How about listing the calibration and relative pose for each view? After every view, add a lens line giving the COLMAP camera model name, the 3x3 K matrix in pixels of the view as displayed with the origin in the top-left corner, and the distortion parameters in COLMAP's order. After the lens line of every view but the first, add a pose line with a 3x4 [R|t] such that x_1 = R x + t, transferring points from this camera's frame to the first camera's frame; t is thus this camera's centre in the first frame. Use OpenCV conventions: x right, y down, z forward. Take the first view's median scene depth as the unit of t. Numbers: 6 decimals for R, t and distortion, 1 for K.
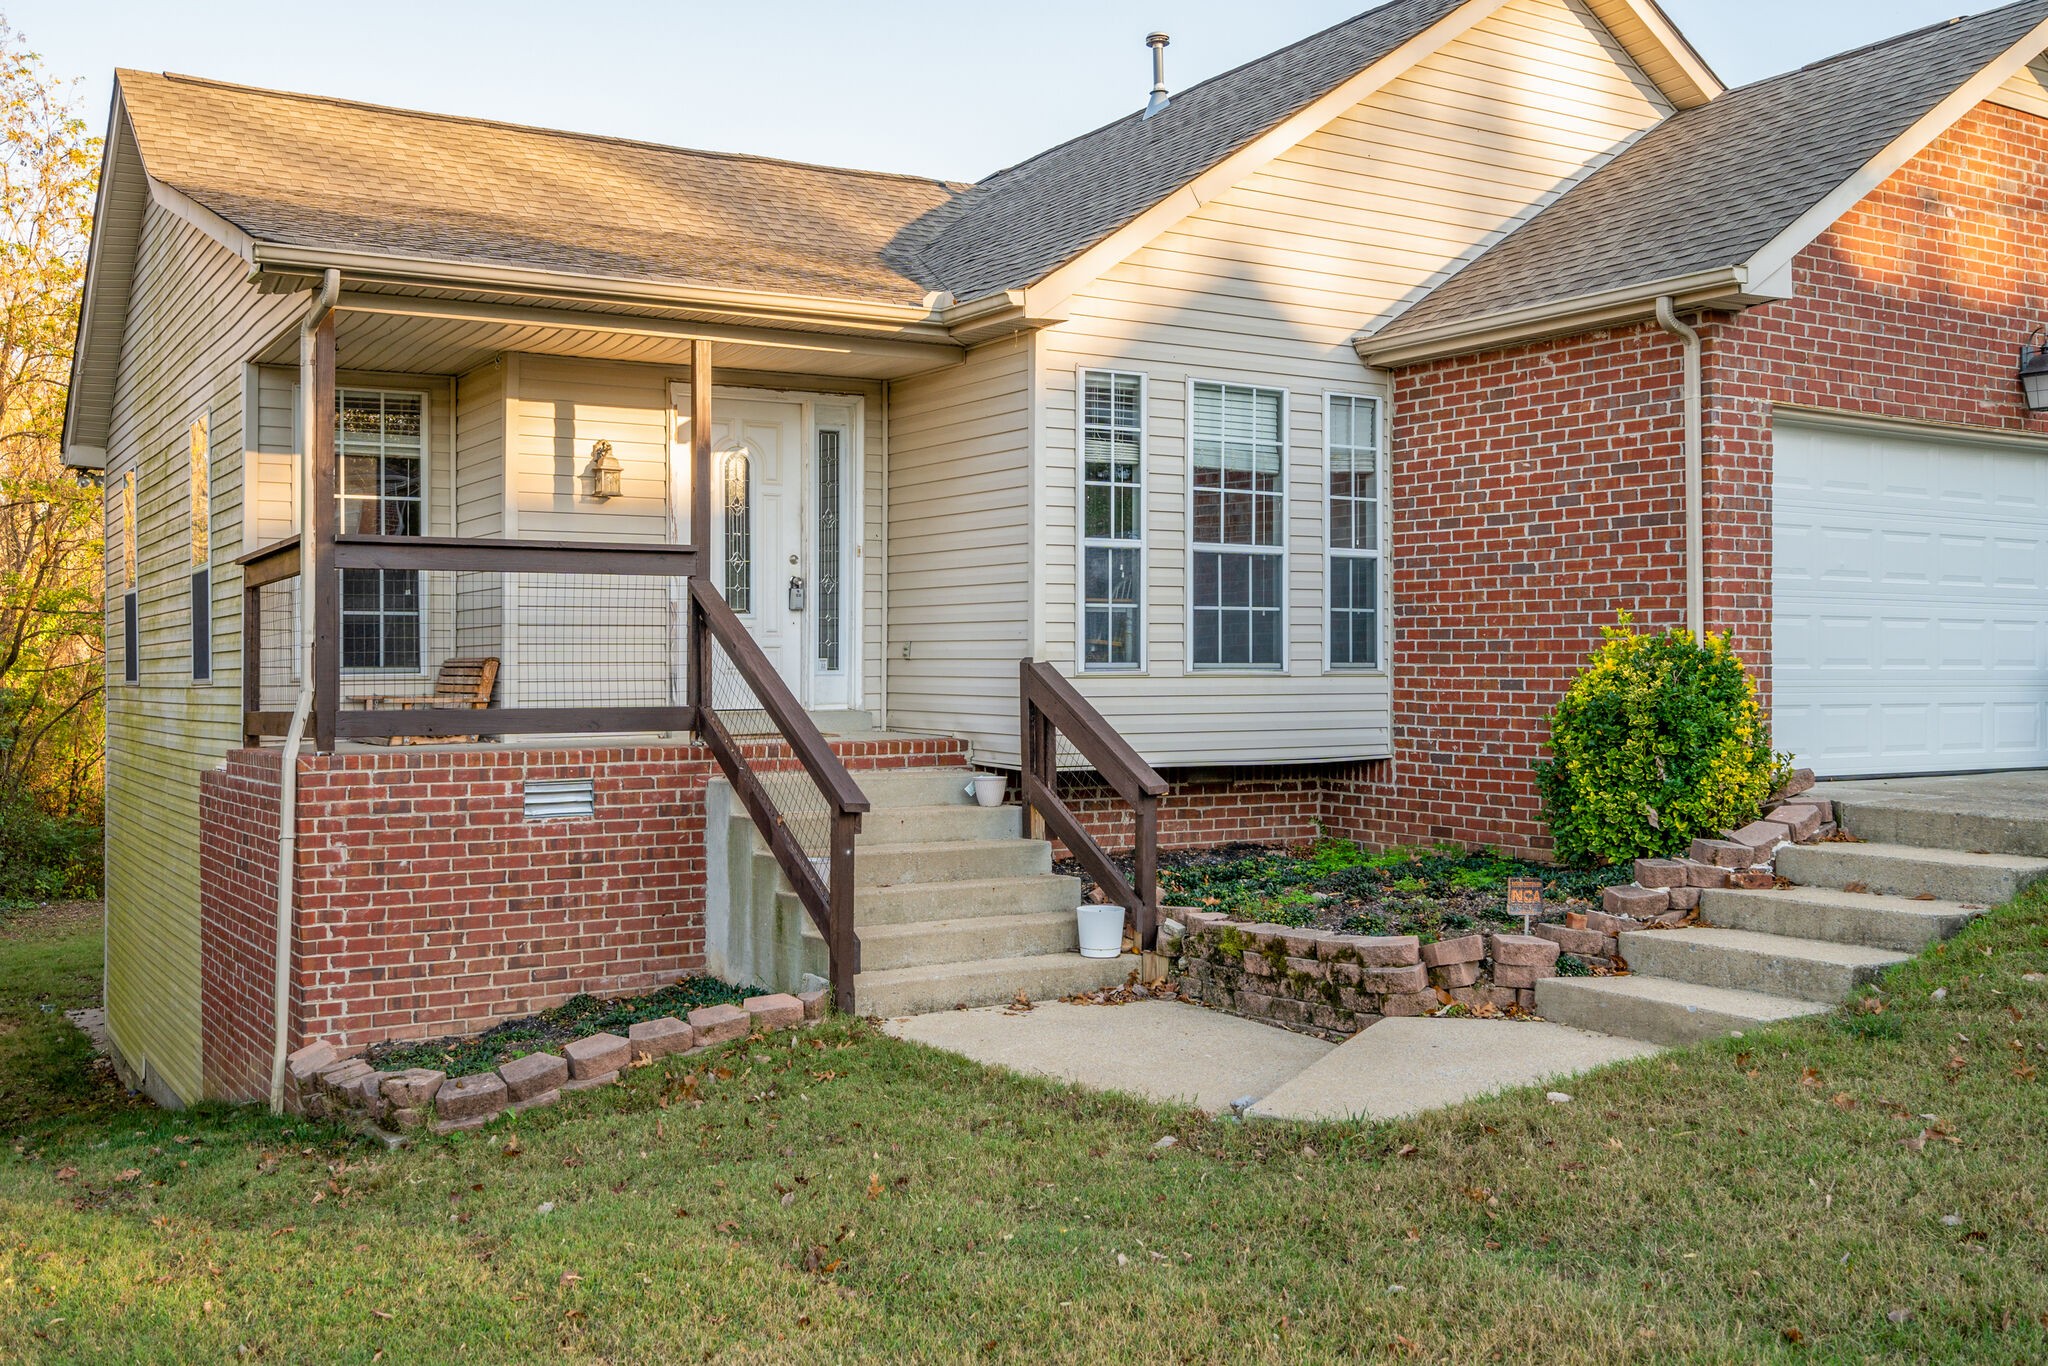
lens RADIAL K [[1940.0, 0, 1024.0], [0, 1940.0, 683.0], [0, 0, 1]] dist [-0.004168, -0.001436]
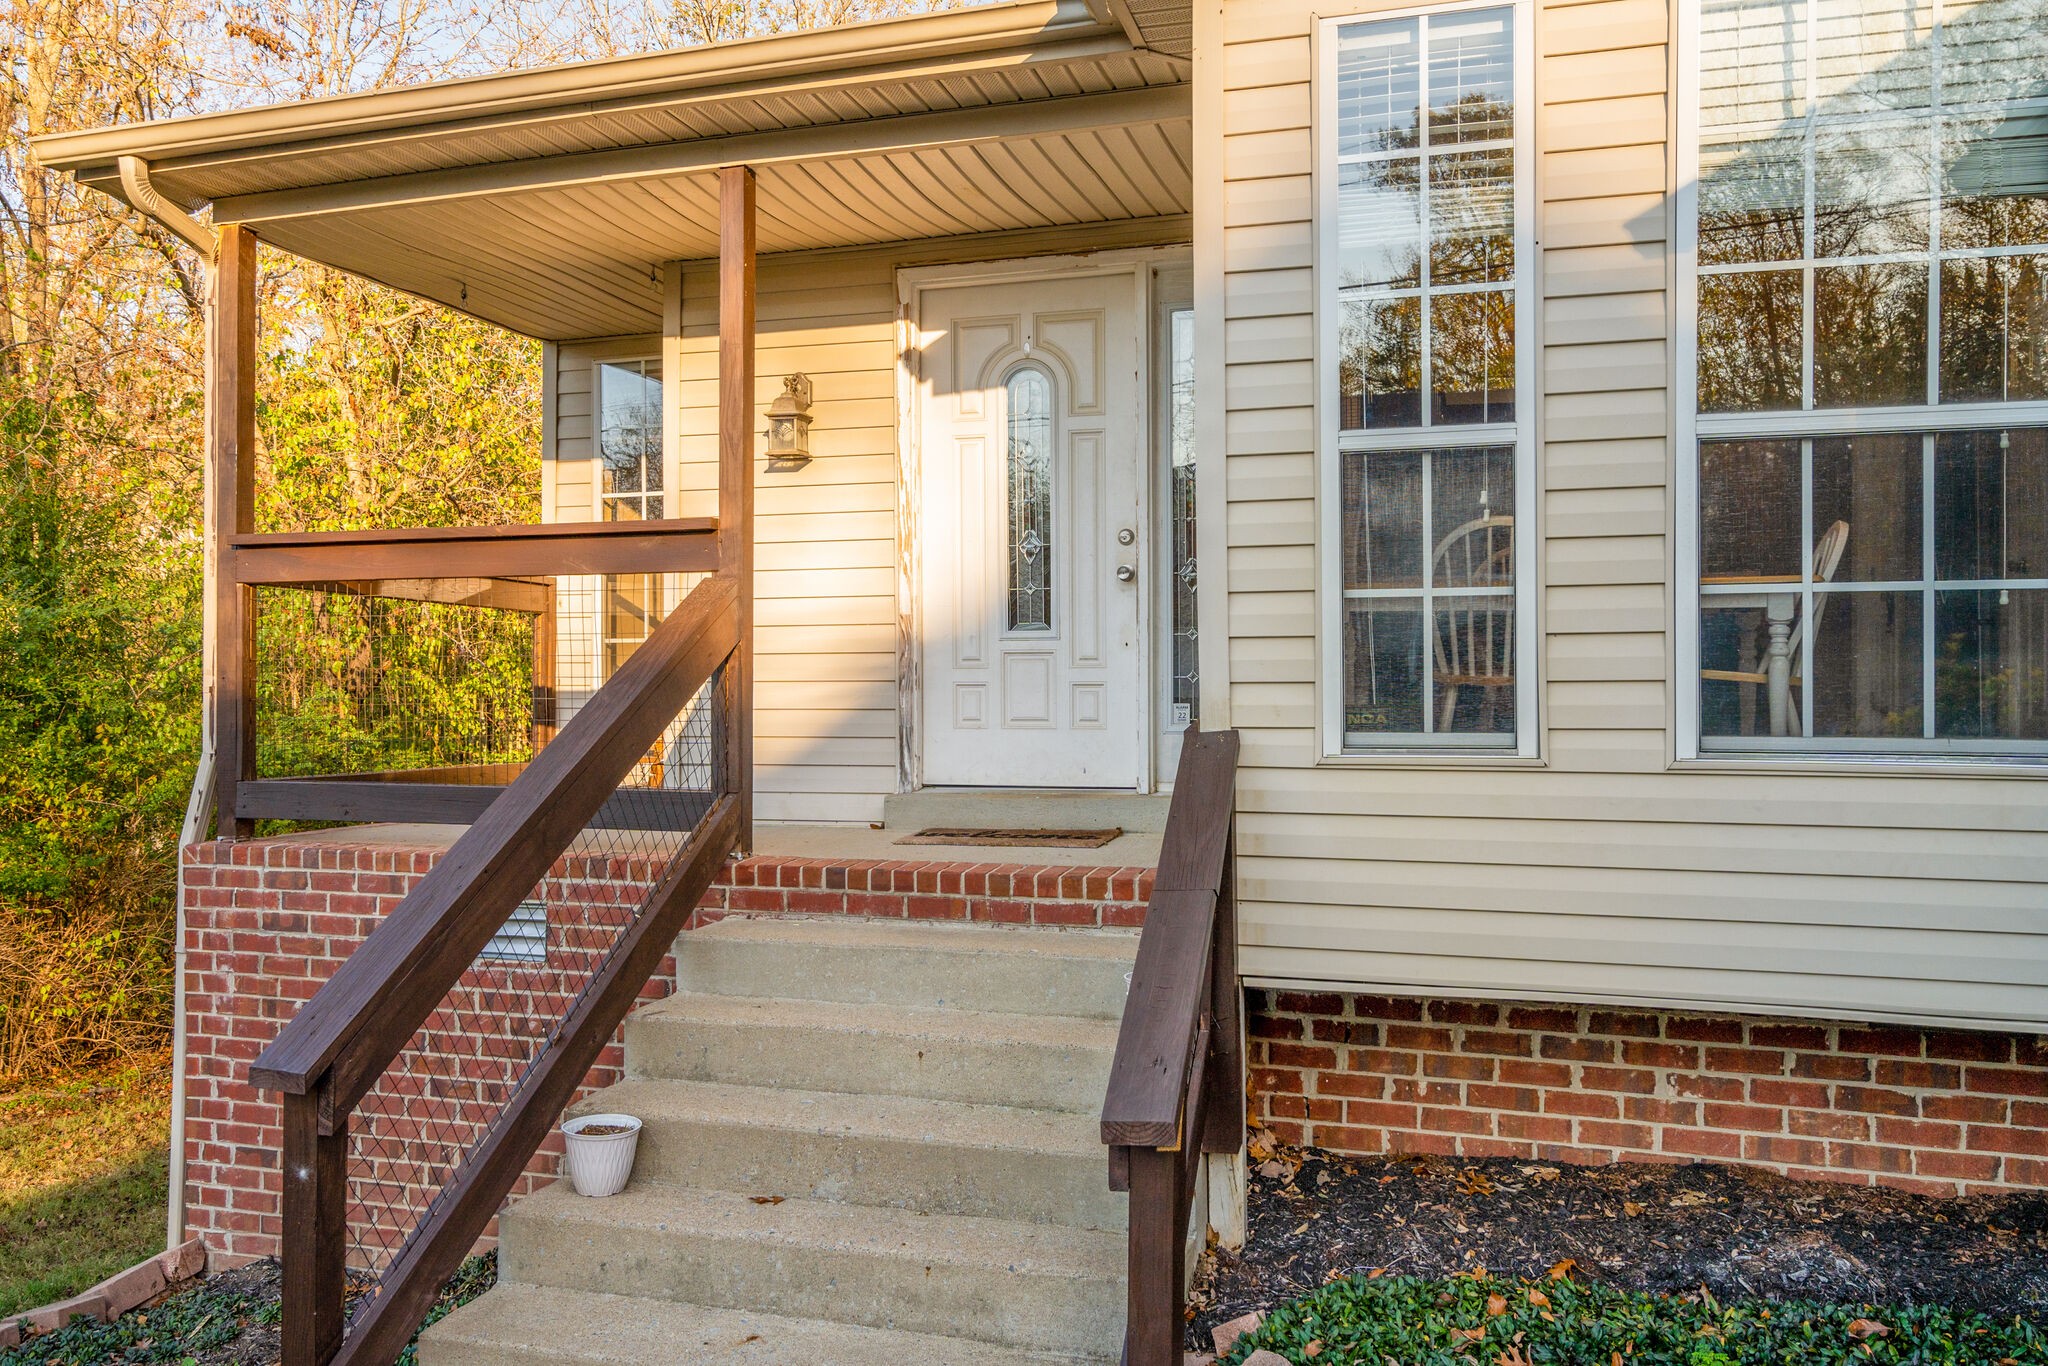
lens RADIAL K [[1507.0, 0, 1030.8], [0, 1507.0, 658.0], [0, 0, 1]] dist [0.002797, 0.002568]
pose [[0.663128, -0.005840, -0.748483, 0.256913], [-0.002630, 0.999945, -0.010132, -0.026113], [0.748502, 0.008688, 0.663076, 0.831731]]
